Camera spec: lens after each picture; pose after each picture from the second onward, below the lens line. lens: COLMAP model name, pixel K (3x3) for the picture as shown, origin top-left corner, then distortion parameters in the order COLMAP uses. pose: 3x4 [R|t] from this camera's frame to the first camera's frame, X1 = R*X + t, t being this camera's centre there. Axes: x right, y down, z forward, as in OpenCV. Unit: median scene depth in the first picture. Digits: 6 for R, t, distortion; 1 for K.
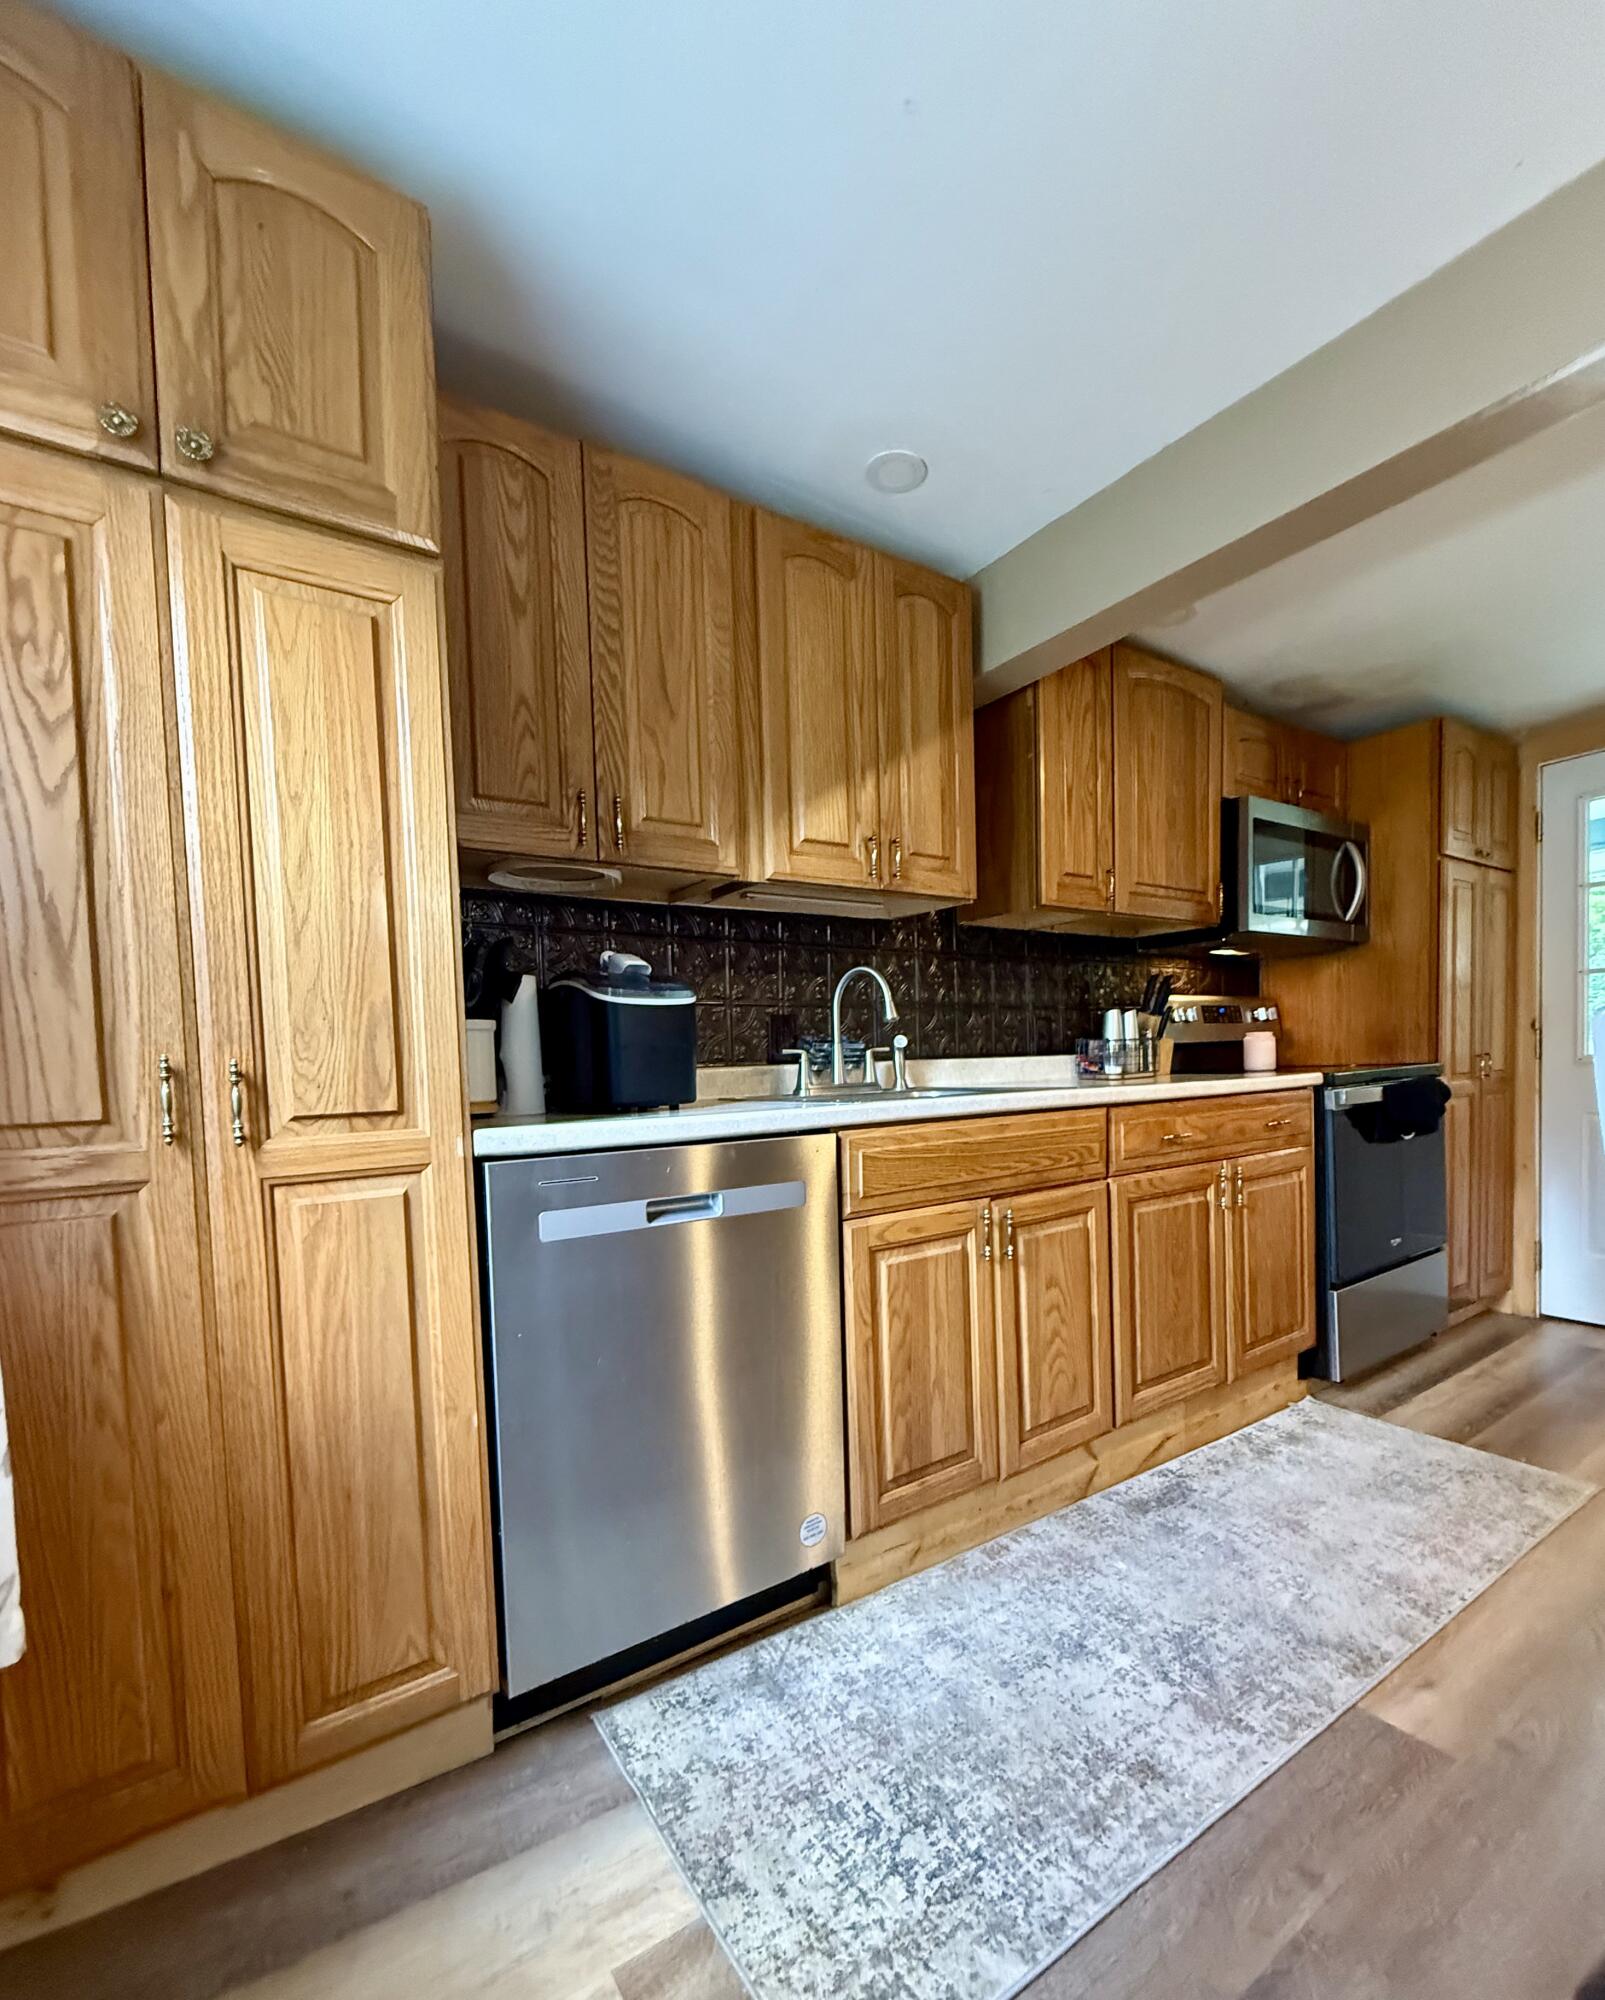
lens RADIAL K [[876.2, 0, 824.1], [0, 876.2, 1102.0], [0, 0, 1]] dist [0.005162, 0.000387]
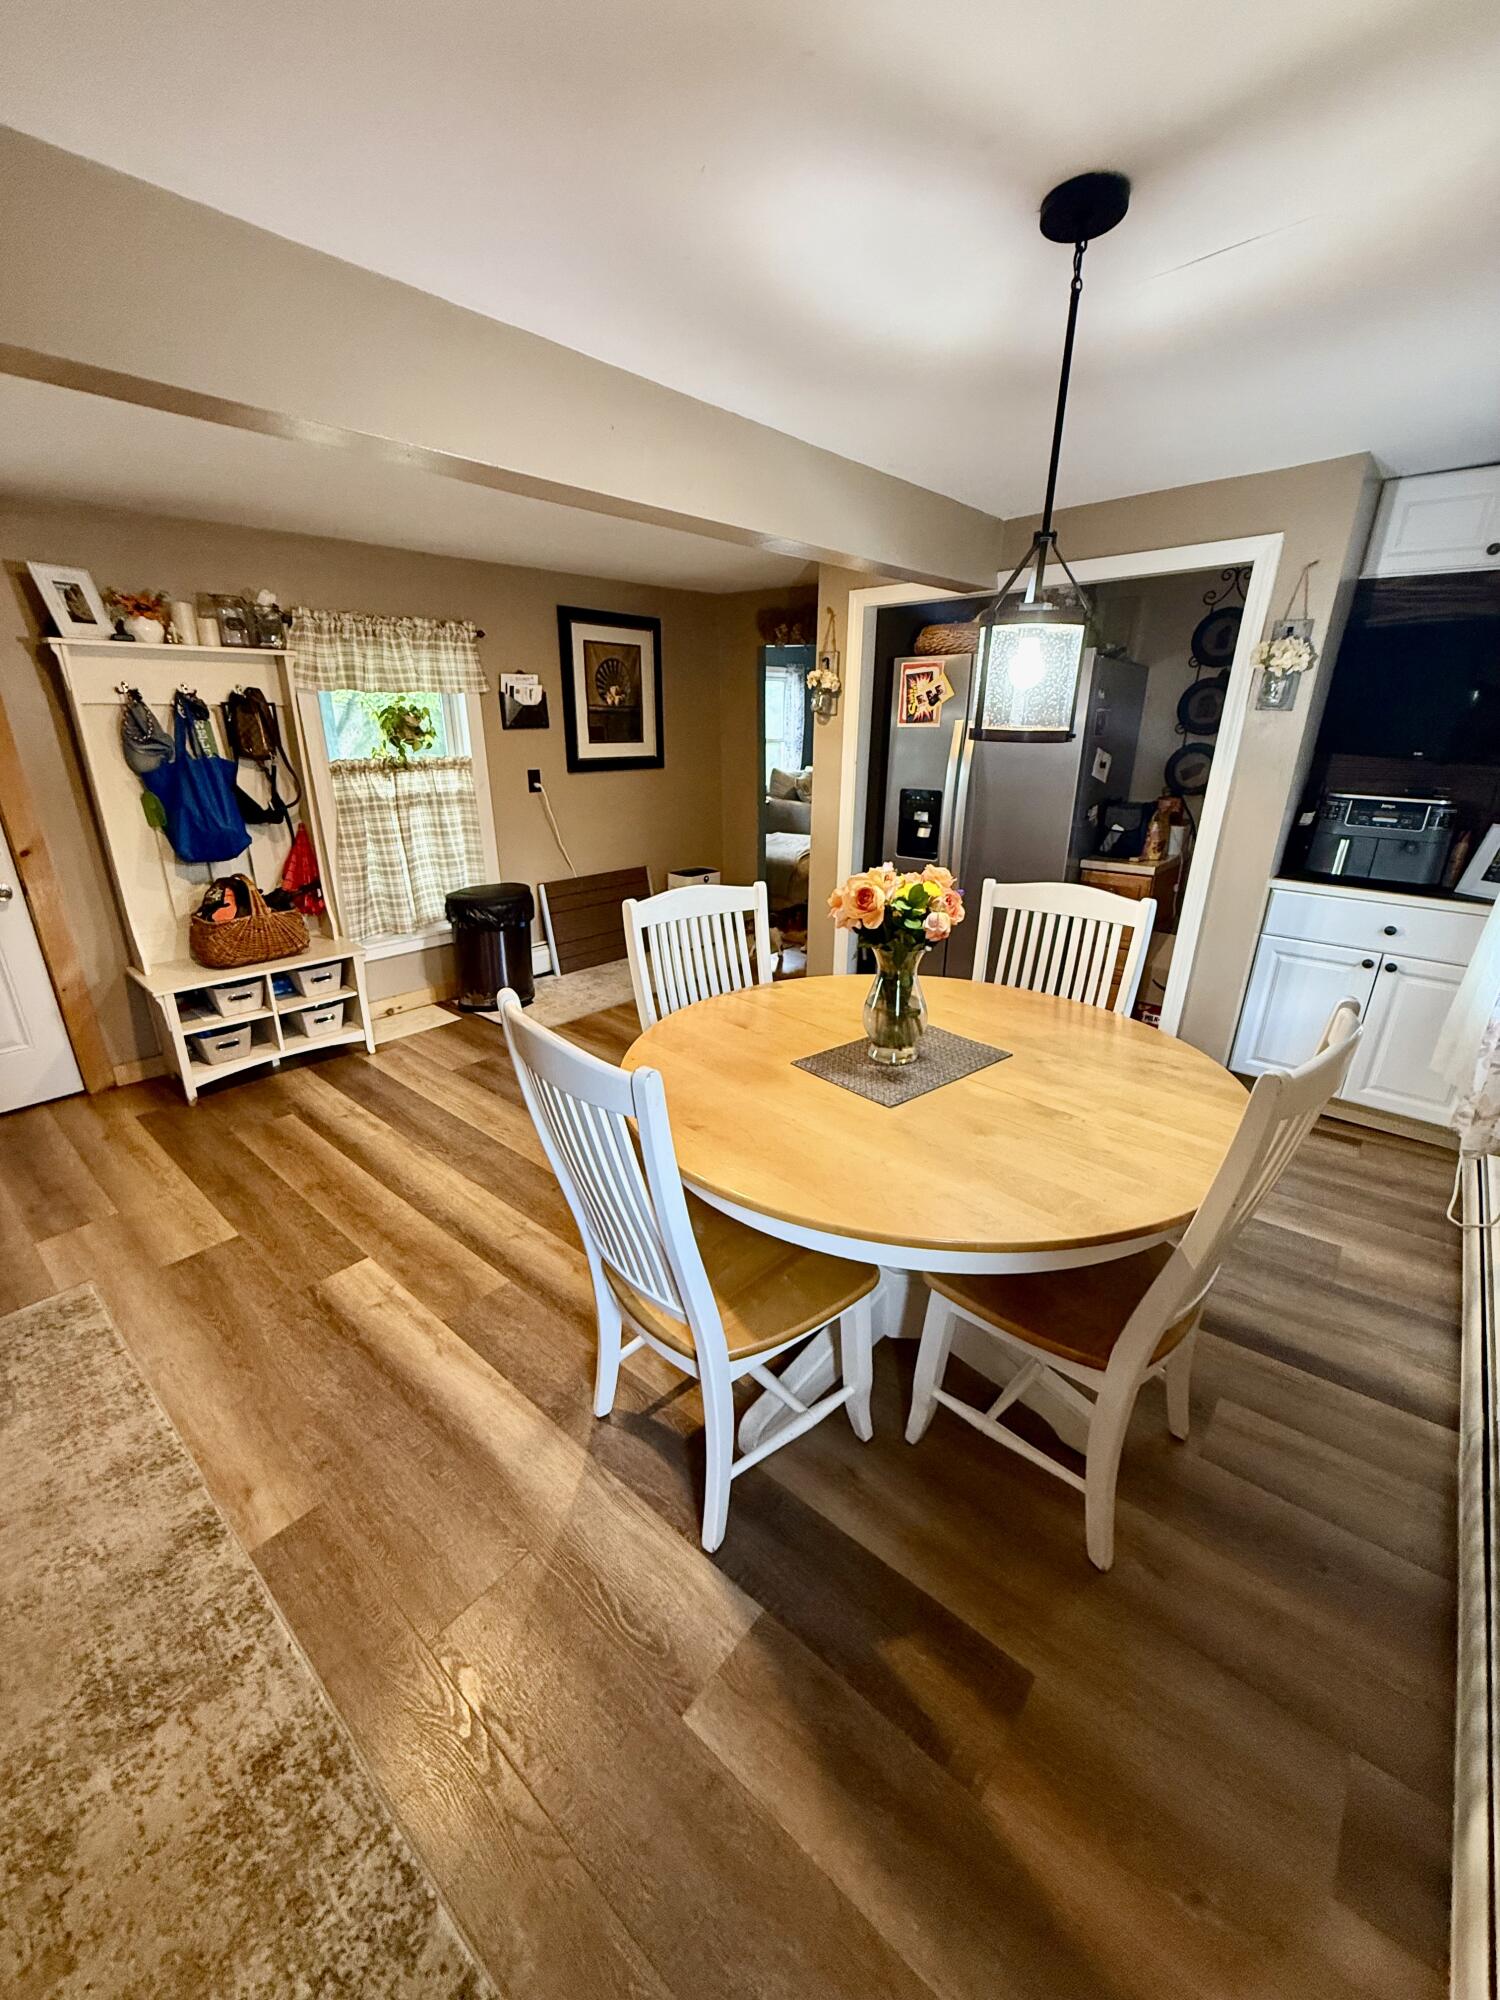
lens RADIAL K [[797.6, 0, 749.5], [0, 797.6, 999.5], [0, 0, 1]] dist [0.006434, -0.000549]
pose [[-0.255121, -0.307403, 0.916743, -0.347908], [0.043745, 0.943476, 0.328541, -0.364585], [-0.965919, 0.123921, -0.227253, 0.477153]]
